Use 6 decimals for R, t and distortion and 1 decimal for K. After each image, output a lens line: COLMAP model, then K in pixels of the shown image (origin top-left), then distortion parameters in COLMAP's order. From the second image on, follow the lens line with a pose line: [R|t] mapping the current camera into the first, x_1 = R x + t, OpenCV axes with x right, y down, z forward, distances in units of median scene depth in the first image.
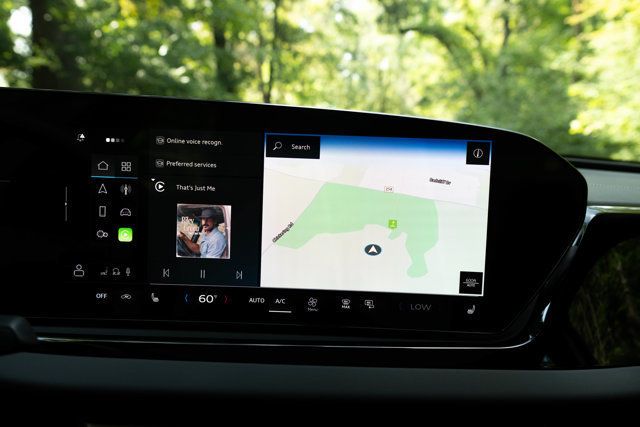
lens RADIAL K [[586.1, 0, 324.0], [0, 586.1, 217.8], [0, 0, 1]] dist [0.008104, 0.000000]
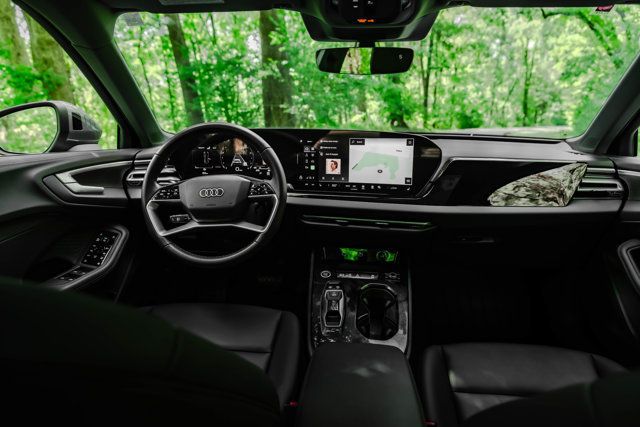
lens RADIAL K [[423.4, 0, 318.7], [0, 423.4, 215.3], [0, 0, 1]] dist [-0.007600, 0.009206]
pose [[0.945550, 0.027586, -0.324304, 0.559356], [0.002371, 0.995792, 0.091616, 0.083605], [0.325467, -0.087397, 0.941506, -1.493366]]
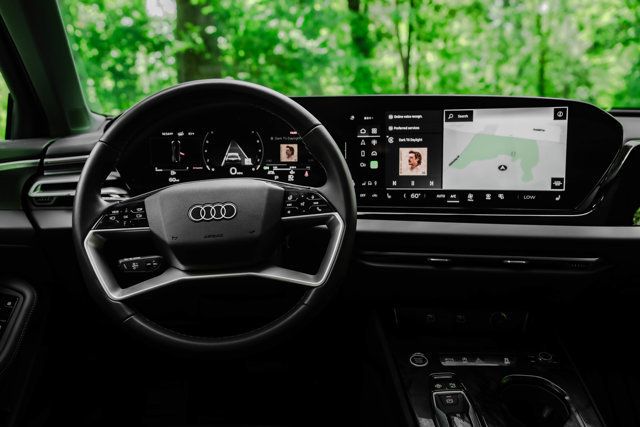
lens RADIAL K [[618.6, 0, 302.3], [0, 618.6, 219.8], [0, 0, 1]] dist [0.000043, 0.000000]
pose [[0.964069, -0.013838, -0.265290, -0.013523], [0.025925, 0.998776, 0.042115, 0.122535], [0.264383, -0.047479, 0.963248, -1.132279]]
